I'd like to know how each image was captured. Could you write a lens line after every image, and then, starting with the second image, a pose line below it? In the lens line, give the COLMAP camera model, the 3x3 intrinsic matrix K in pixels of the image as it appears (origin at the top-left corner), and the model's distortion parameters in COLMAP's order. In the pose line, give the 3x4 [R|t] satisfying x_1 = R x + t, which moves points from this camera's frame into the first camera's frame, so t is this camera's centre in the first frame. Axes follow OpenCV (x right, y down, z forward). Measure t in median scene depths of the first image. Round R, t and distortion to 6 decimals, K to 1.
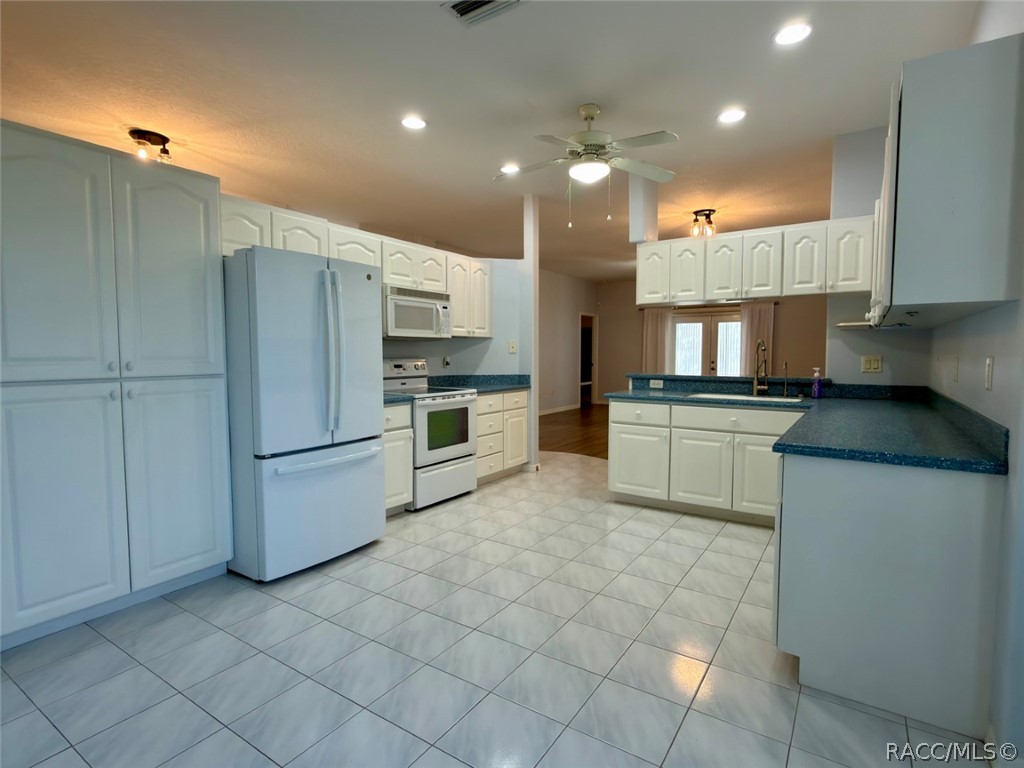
lens RADIAL K [[525.8, 0, 513.8], [0, 525.8, 385.4], [0, 0, 1]] dist [-0.001641, 0.002312]
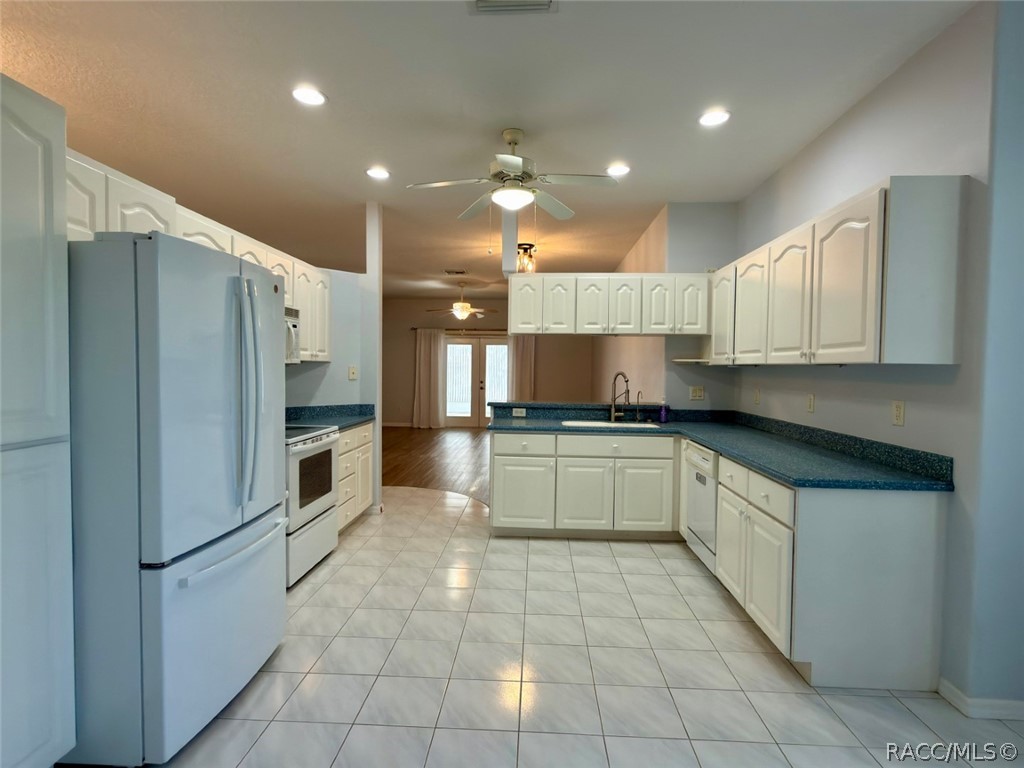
lens RADIAL K [[525.8, 0, 513.1], [0, 525.8, 384.7], [0, 0, 1]] dist [-0.001641, 0.002312]
pose [[0.858112, -0.005554, 0.513432, -0.298474], [0.019339, 0.999582, -0.021507, -0.039810], [-0.513098, 0.028385, 0.857861, 0.160828]]
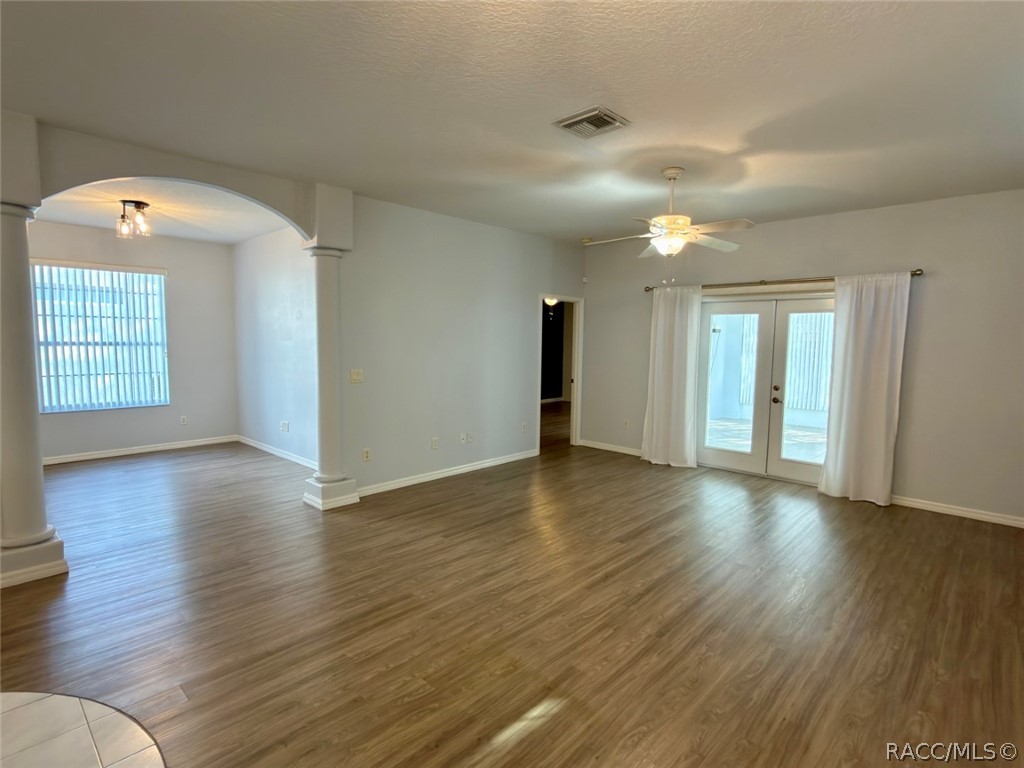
lens RADIAL K [[525.8, 0, 514.4], [0, 525.8, 381.4], [0, 0, 1]] dist [-0.001641, 0.002312]
pose [[0.985686, 0.029150, -0.166053, 0.557546], [-0.026226, 0.999460, 0.019773, -0.146820], [0.166540, -0.015135, 0.985919, 1.172830]]
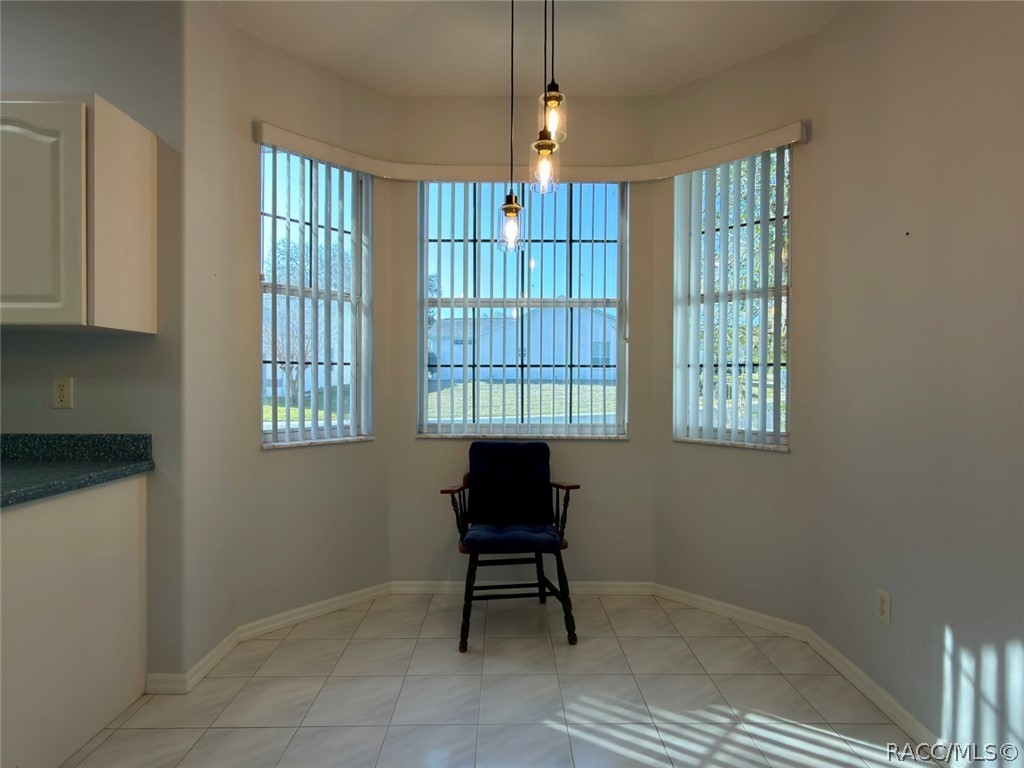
lens RADIAL K [[525.8, 0, 507.2], [0, 525.8, 385.2], [0, 0, 1]] dist [-0.001641, 0.002312]
pose [[-0.554154, -0.013720, 0.832301, -0.241065], [0.048436, 0.997639, 0.048695, -0.022182], [-0.831004, 0.067298, -0.552181, 0.389037]]
